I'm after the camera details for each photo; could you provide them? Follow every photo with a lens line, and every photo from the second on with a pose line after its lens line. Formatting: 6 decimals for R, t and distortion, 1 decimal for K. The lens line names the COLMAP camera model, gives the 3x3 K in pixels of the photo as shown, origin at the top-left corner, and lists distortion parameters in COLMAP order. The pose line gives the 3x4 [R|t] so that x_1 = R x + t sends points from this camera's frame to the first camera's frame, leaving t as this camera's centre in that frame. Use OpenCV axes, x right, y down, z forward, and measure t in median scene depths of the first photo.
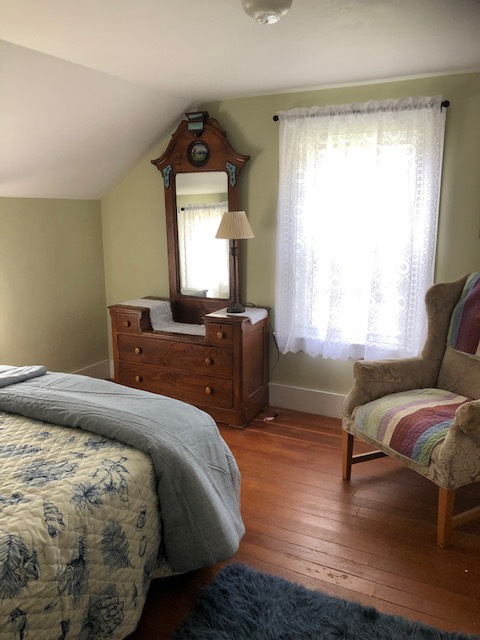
lens RADIAL K [[526.5, 0, 240.5], [0, 526.5, 320.5], [0, 0, 1]] dist [0.032440, -0.005796]
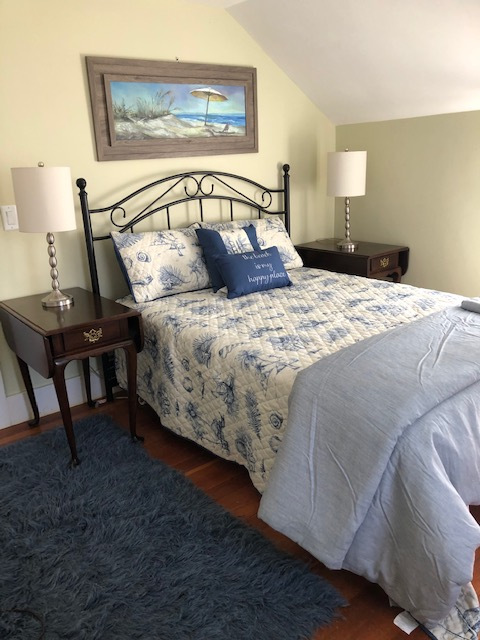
lens RADIAL K [[526.5, 0, 240.3], [0, 526.5, 319.3], [0, 0, 1]] dist [0.032440, -0.005796]
pose [[-0.437684, 0.302612, -0.846675, 0.782666], [-0.109137, 0.916819, 0.384100, -0.257492], [0.892481, 0.260518, -0.368251, 1.369614]]
